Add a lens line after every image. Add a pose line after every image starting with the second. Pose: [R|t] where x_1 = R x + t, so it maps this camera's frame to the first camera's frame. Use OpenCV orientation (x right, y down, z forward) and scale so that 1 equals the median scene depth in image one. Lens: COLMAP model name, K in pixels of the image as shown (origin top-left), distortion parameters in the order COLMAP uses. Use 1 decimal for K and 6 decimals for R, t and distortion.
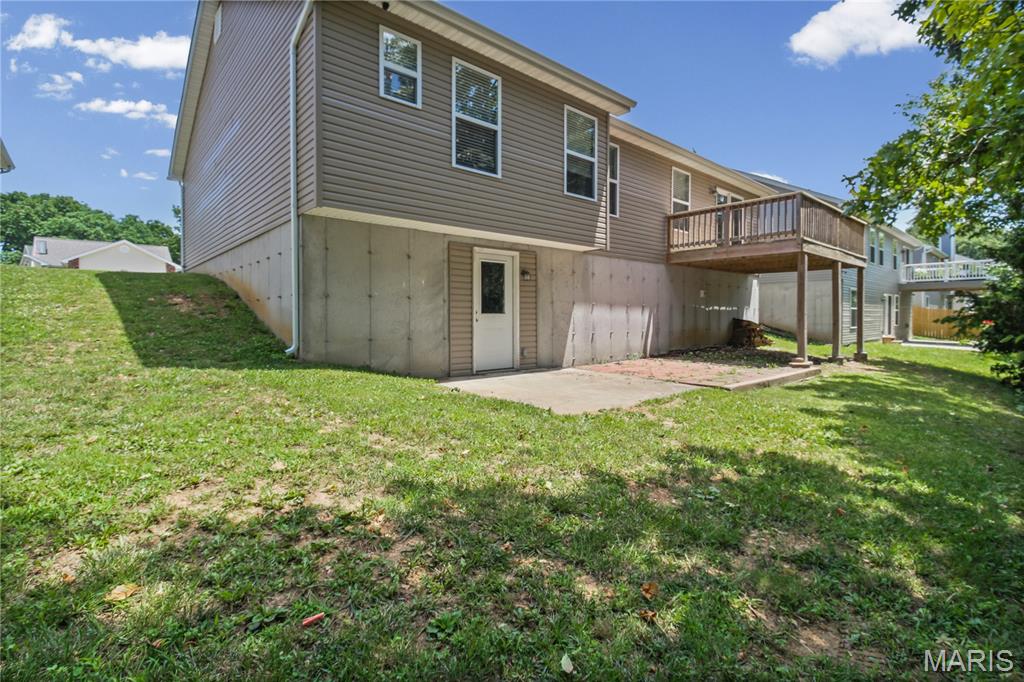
lens RADIAL K [[478.7, 0, 512.5], [0, 478.7, 320.2], [0, 0, 1]] dist [-0.013734, -0.007120]
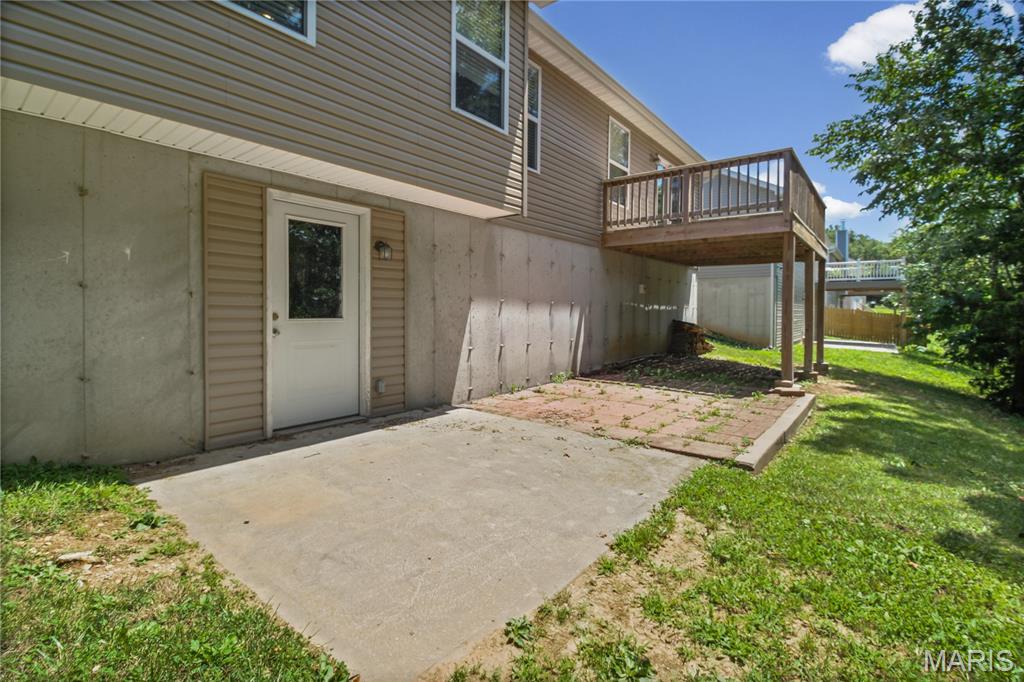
lens RADIAL K [[478.7, 0, 524.5], [0, 478.7, 317.5], [0, 0, 1]] dist [-0.013734, -0.007120]
pose [[0.979171, 0.004121, 0.202995, 0.071274], [-0.005336, 0.999971, 0.005435, -0.016694], [-0.202966, -0.006405, 0.979165, 0.378080]]
